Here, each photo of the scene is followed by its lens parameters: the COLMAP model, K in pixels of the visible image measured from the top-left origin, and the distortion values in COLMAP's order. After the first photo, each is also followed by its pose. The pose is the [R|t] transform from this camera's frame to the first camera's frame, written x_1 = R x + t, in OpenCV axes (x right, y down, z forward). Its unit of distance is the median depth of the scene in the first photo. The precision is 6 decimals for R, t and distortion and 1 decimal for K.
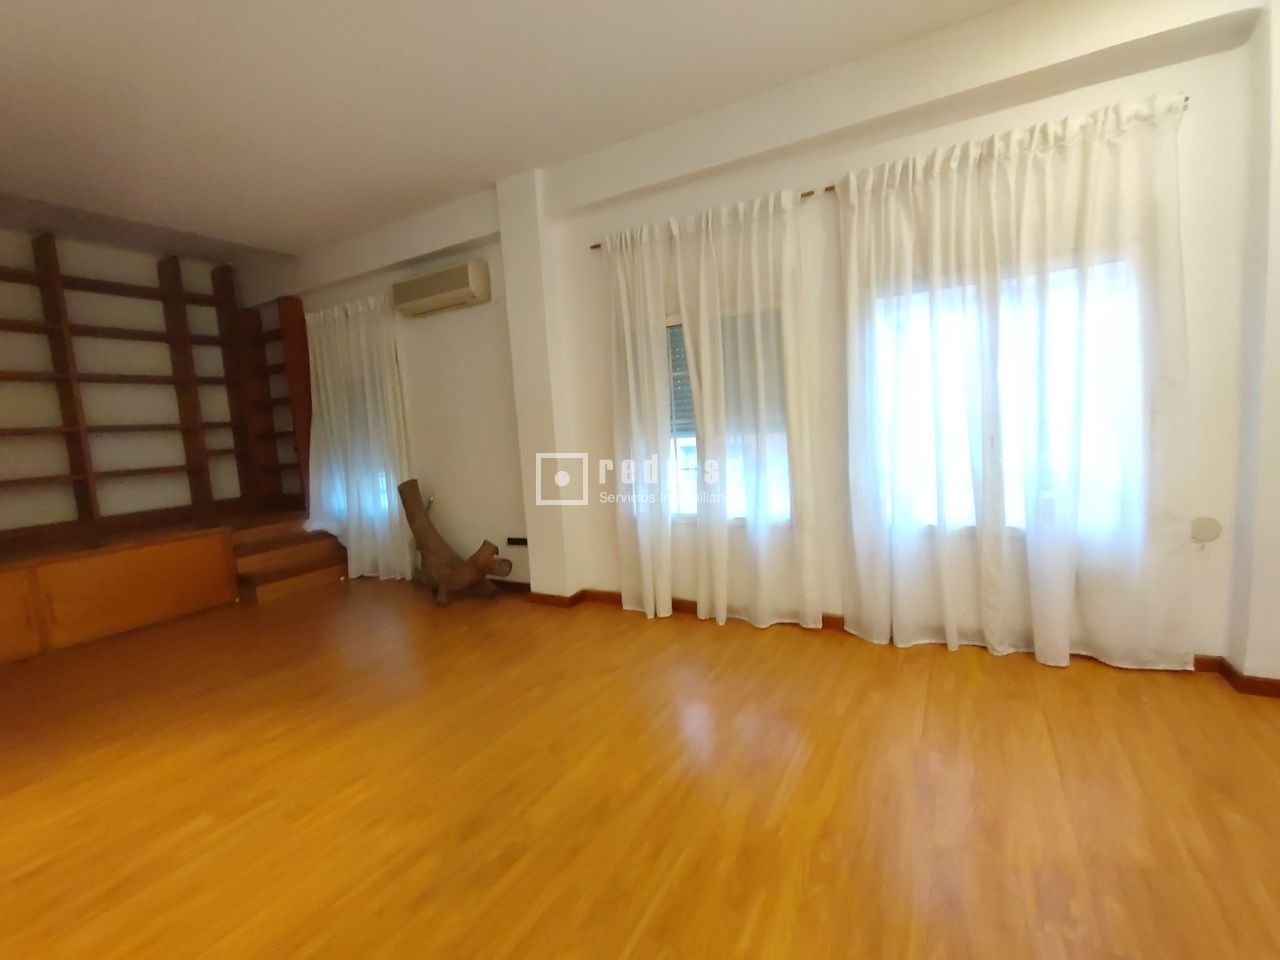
lens RADIAL K [[577.7, 0, 631.3], [0, 577.7, 492.6], [0, 0, 1]] dist [-0.013535, 0.005580]
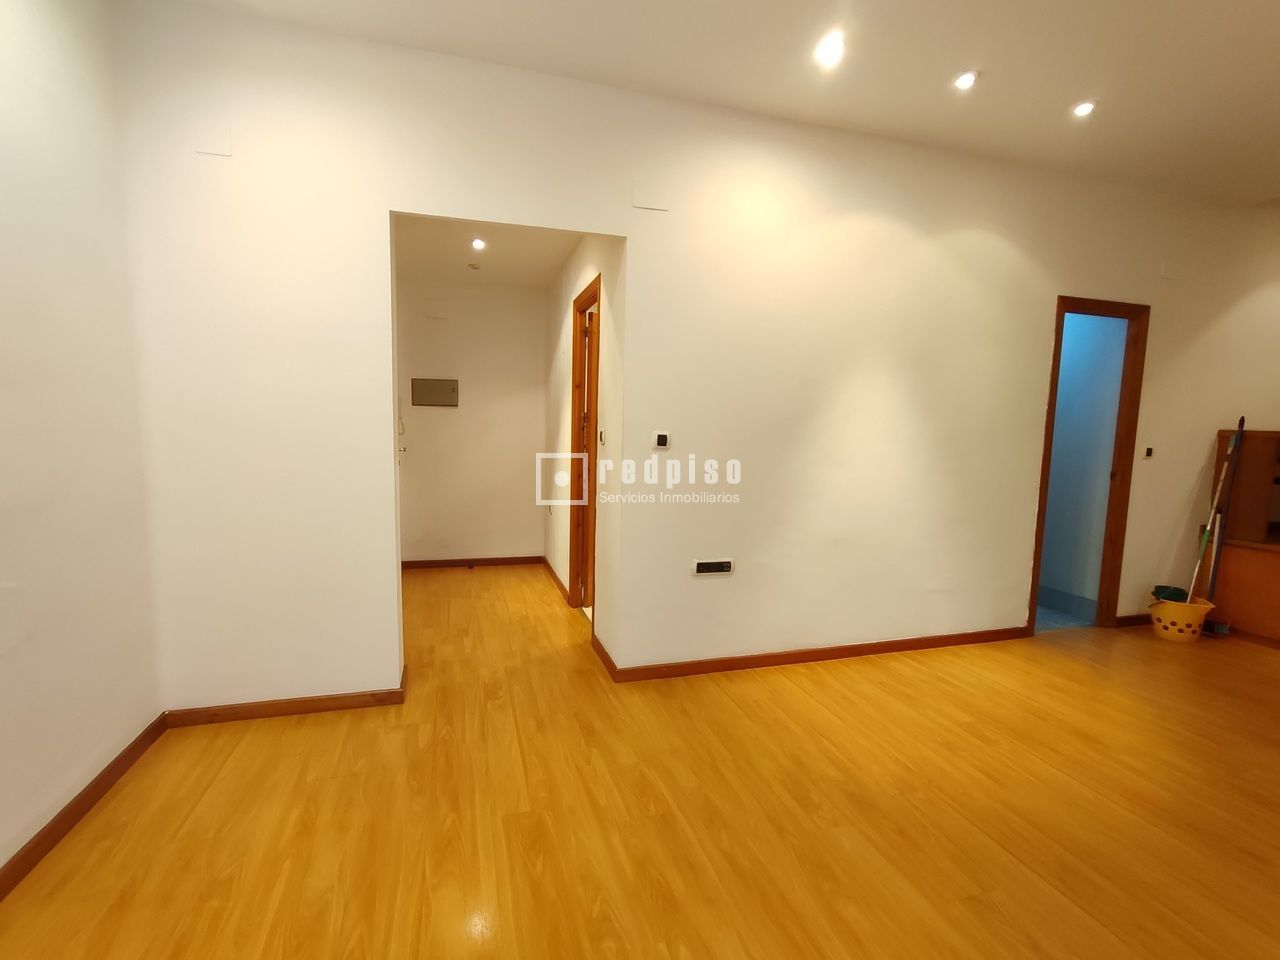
lens RADIAL K [[577.7, 0, 632.3], [0, 577.7, 484.2], [0, 0, 1]] dist [-0.013535, 0.005580]
pose [[-0.691466, 0.123861, -0.711711, 0.459019], [-0.063407, 0.970984, 0.230586, -0.154374], [0.719621, 0.204569, -0.663549, 0.781659]]
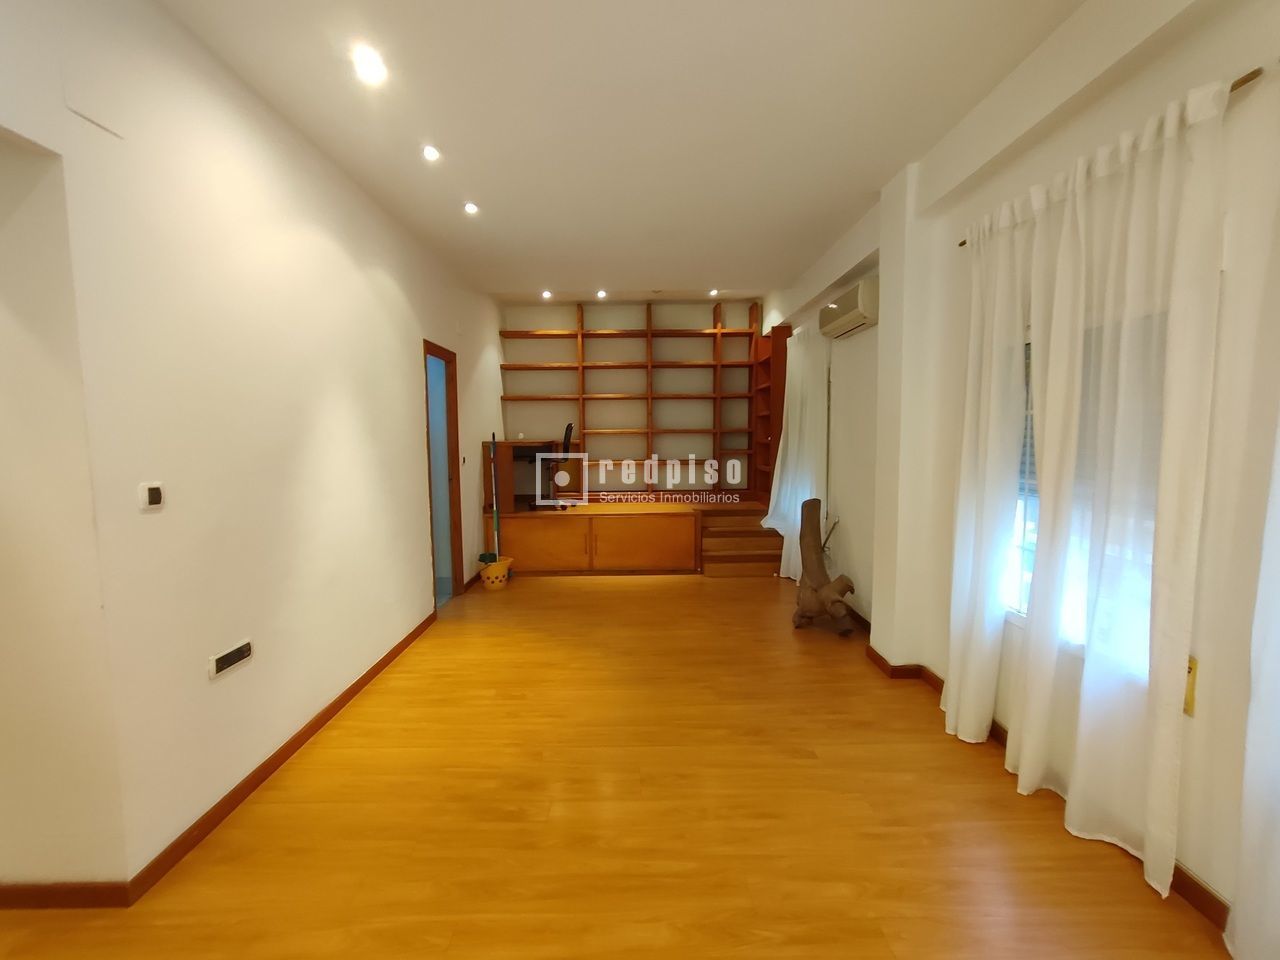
lens RADIAL K [[577.7, 0, 628.2], [0, 577.7, 484.7], [0, 0, 1]] dist [-0.013535, 0.005580]
pose [[0.493308, 0.132089, -0.859767, 0.515820], [-0.125760, 0.988849, 0.079763, -0.132019], [0.860716, 0.068777, 0.504419, 0.291018]]
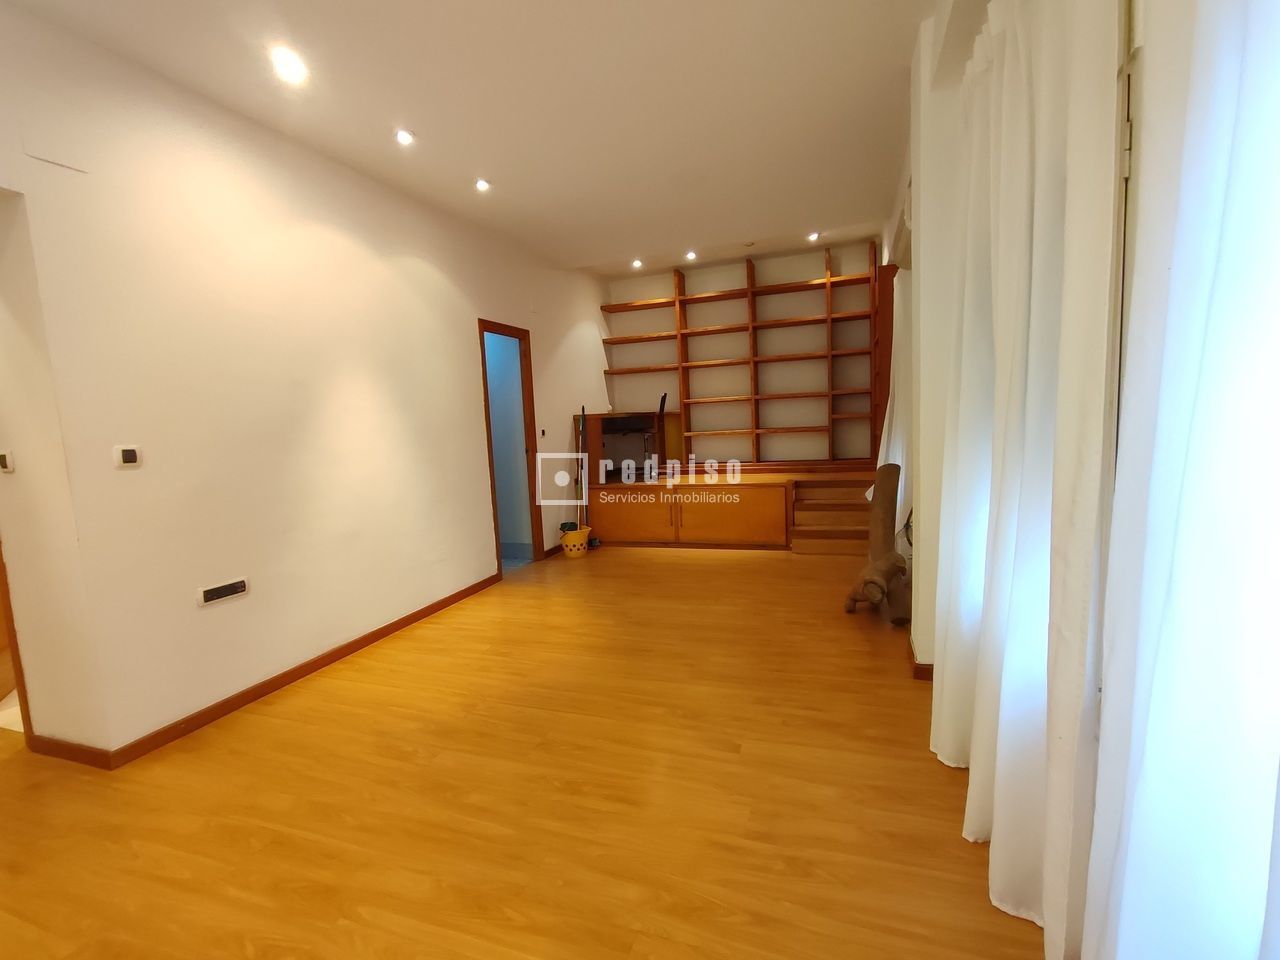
lens RADIAL K [[577.7, 0, 630.3], [0, 577.7, 484.6], [0, 0, 1]] dist [-0.013535, 0.005580]
pose [[0.168038, 0.162315, -0.972325, 0.614386], [-0.077802, 0.985458, 0.151062, -0.139653], [0.982705, 0.050265, 0.178223, 0.698768]]
